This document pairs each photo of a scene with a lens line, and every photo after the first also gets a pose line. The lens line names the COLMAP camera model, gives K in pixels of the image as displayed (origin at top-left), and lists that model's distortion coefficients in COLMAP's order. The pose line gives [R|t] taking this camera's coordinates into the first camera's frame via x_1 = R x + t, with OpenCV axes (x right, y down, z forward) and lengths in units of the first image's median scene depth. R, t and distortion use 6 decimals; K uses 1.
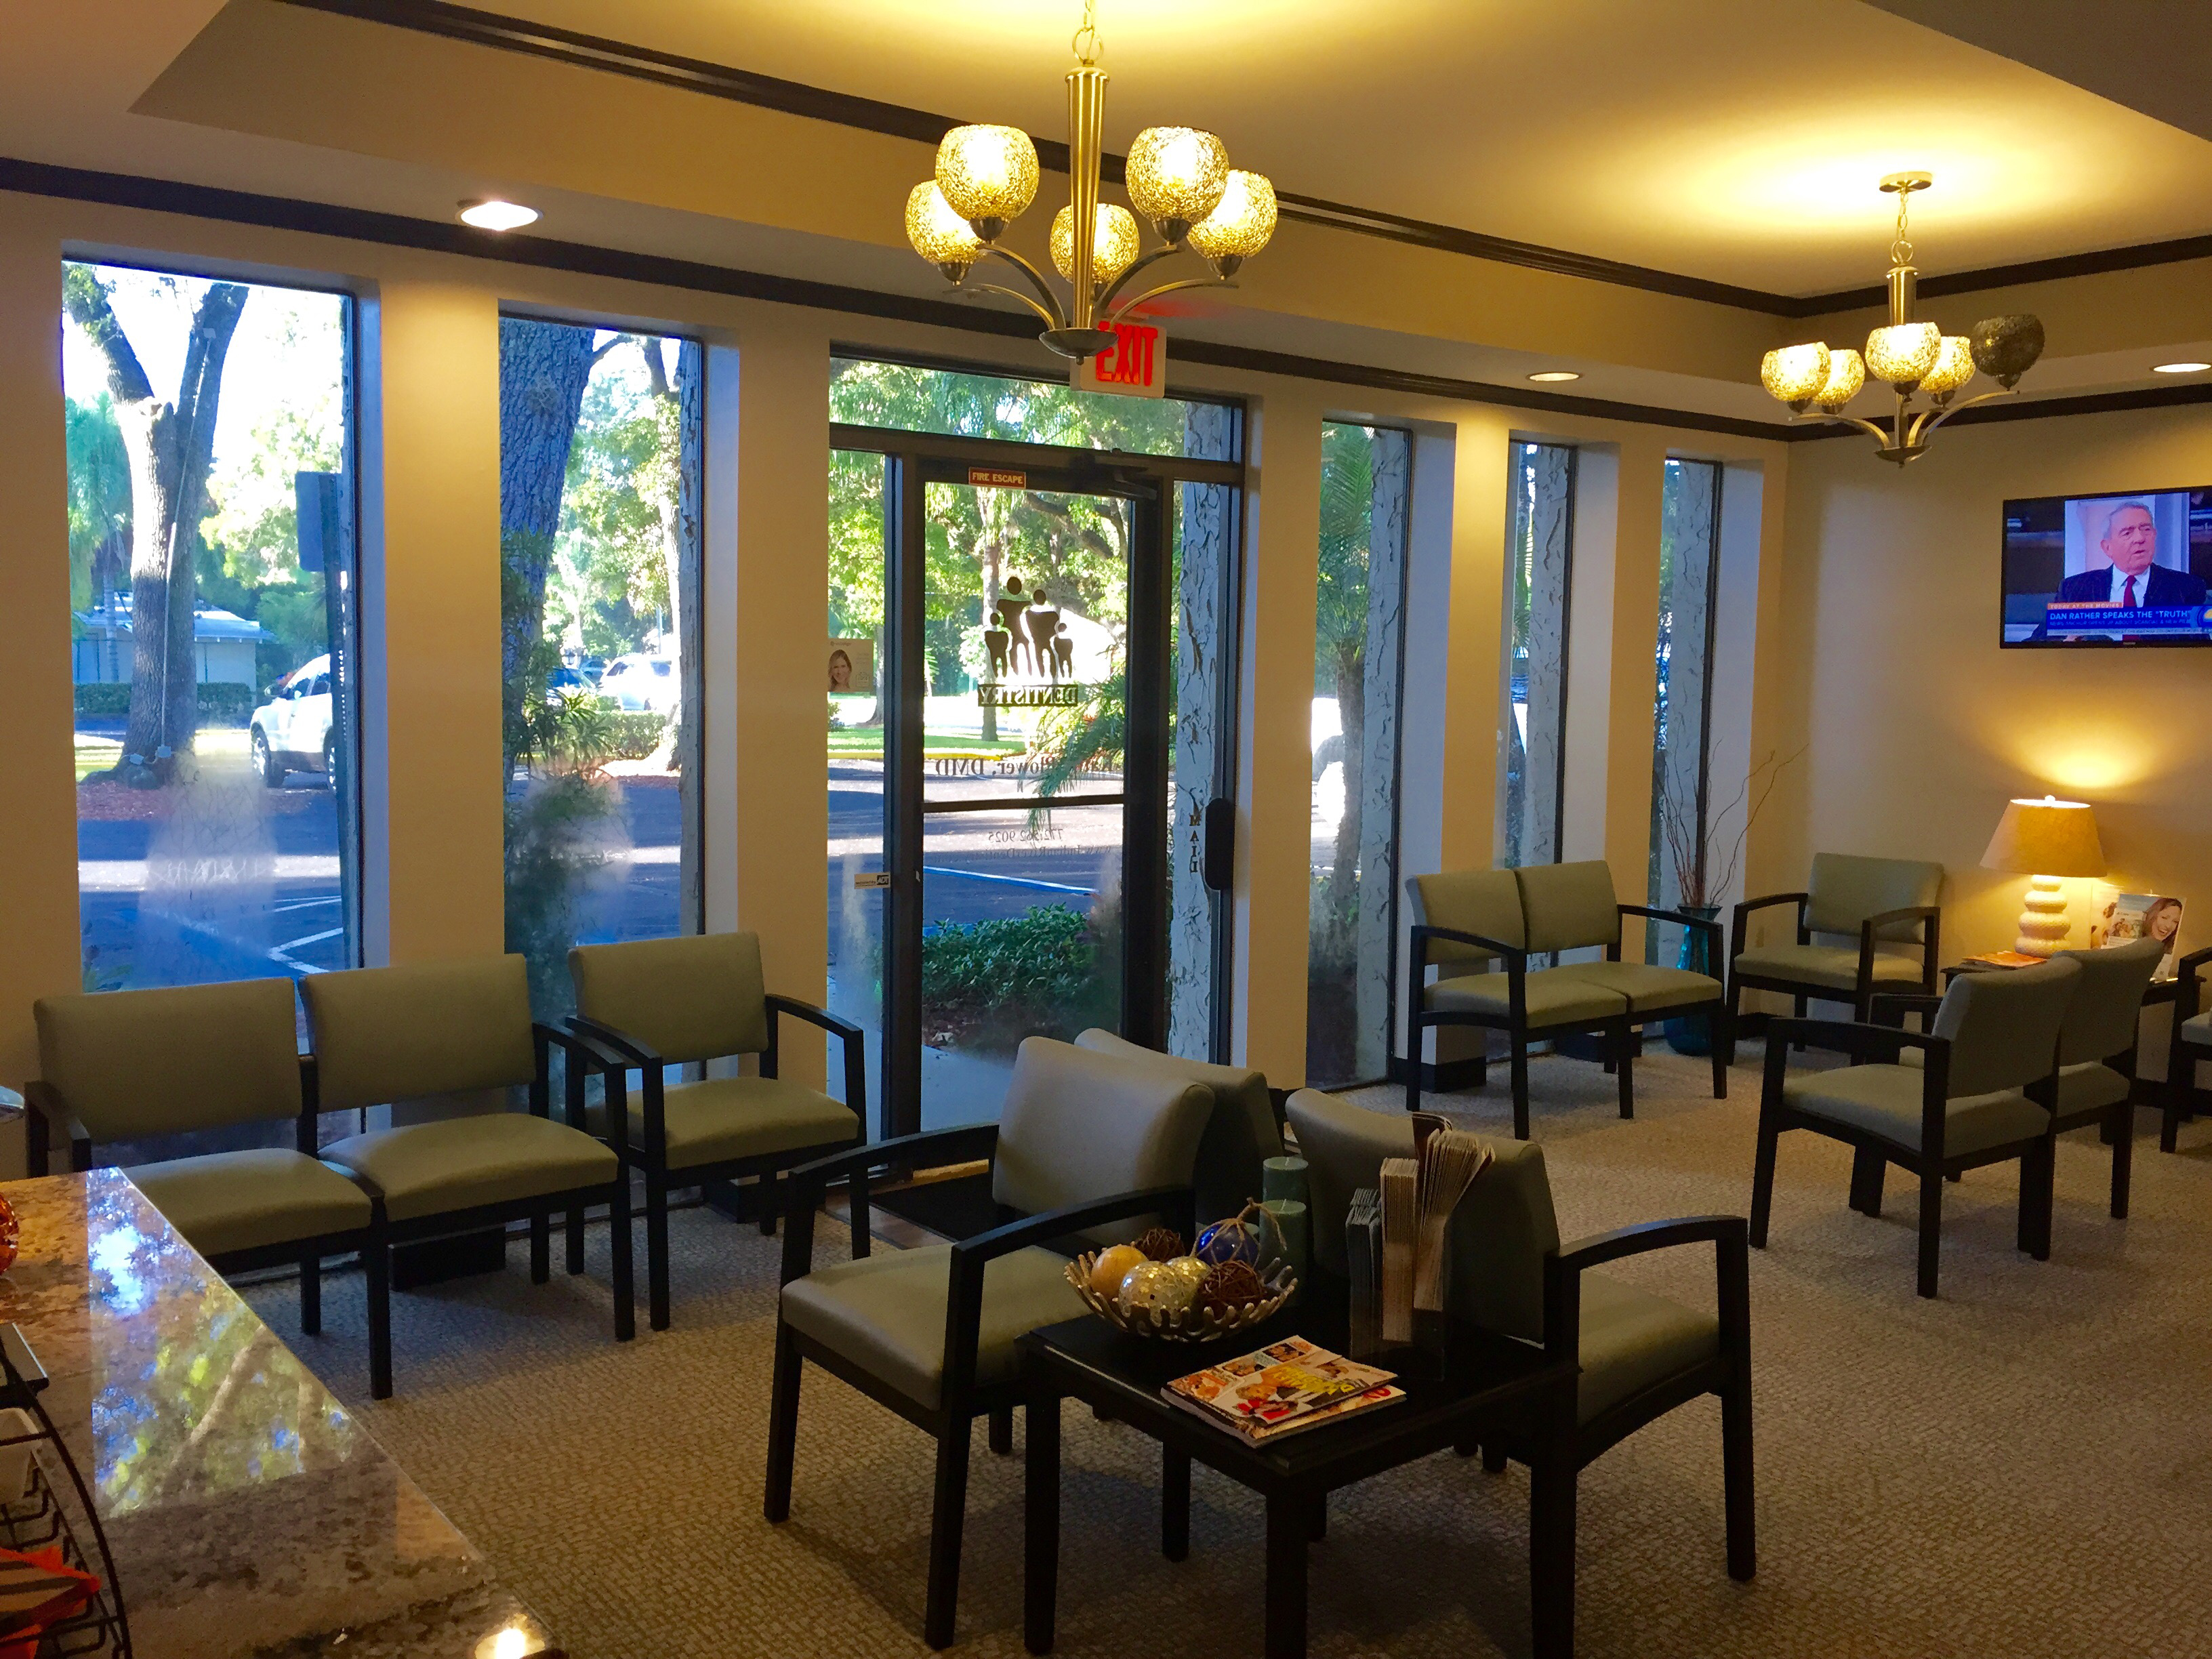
lens RADIAL K [[1887.3, 0, 1091.4], [0, 1887.3, 821.8], [0, 0, 1]] dist [0.039025, -0.013400]
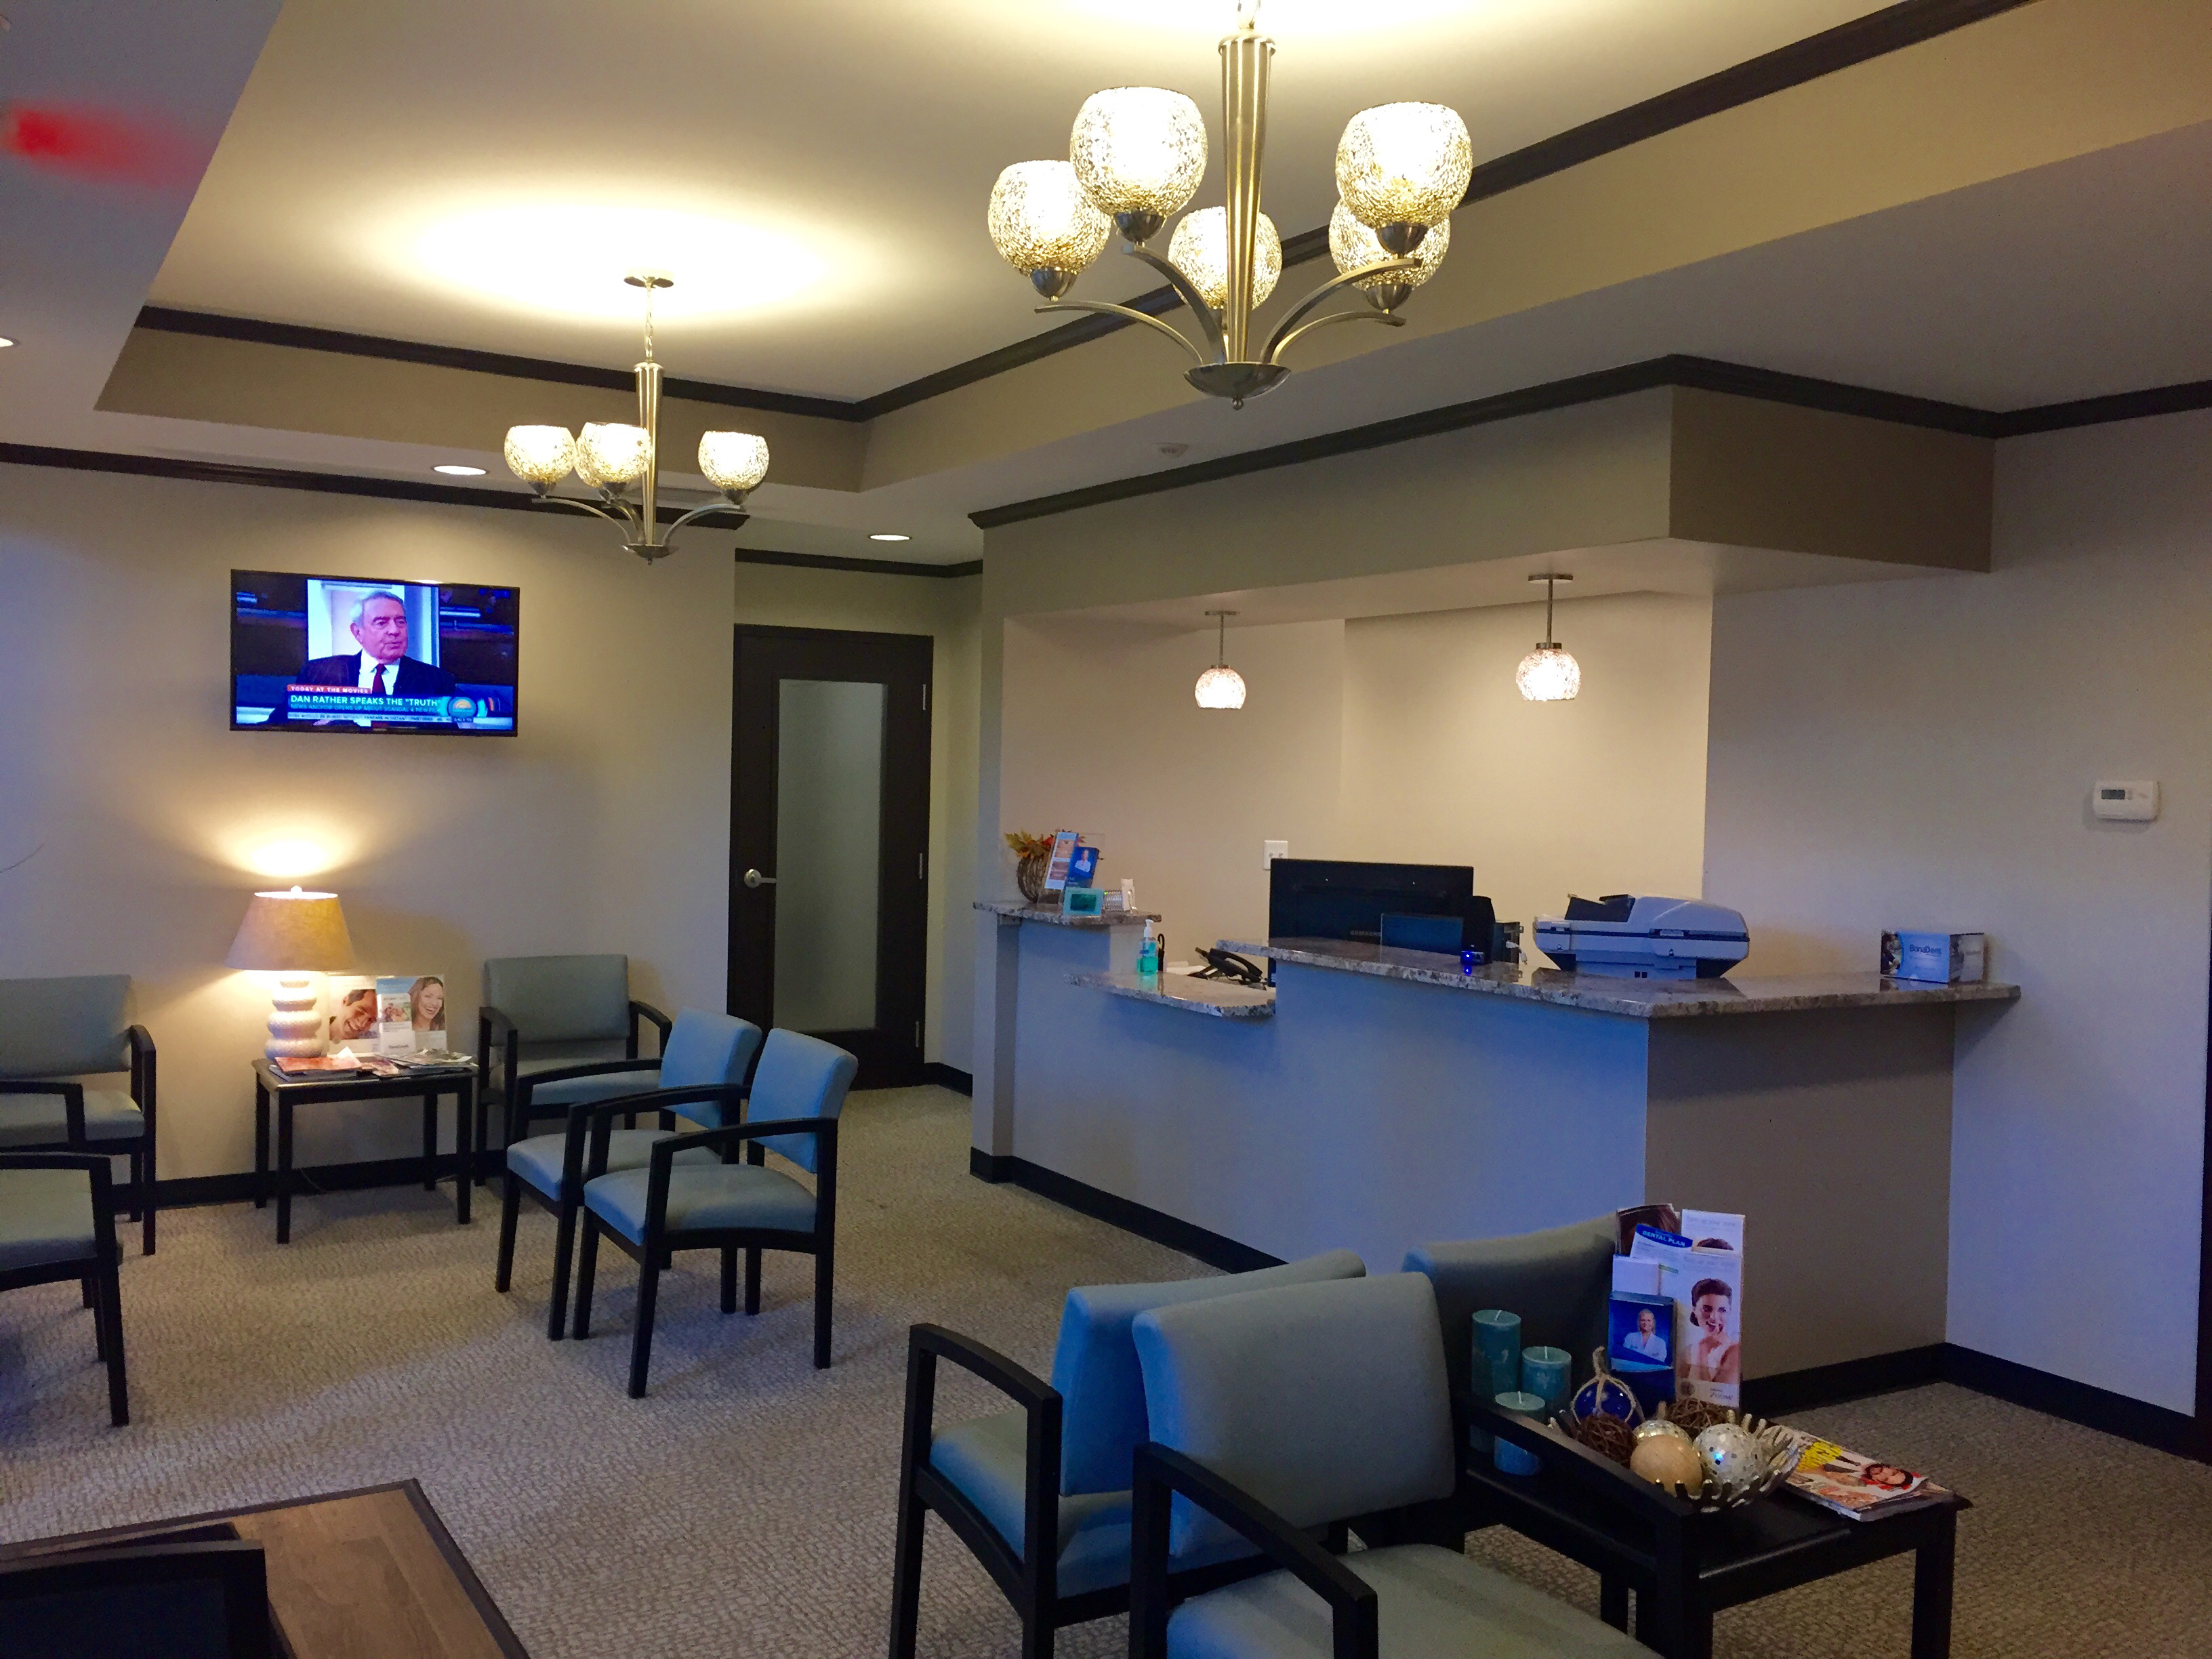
lens RADIAL K [[1887.3, 0, 1090.2], [0, 1887.3, 838.7], [0, 0, 1]] dist [0.039025, -0.013400]
pose [[0.118890, -0.048533, 0.991721, -0.408363], [0.066229, 0.996968, 0.040850, -0.052816], [-0.990696, 0.060824, 0.121744, 0.512561]]
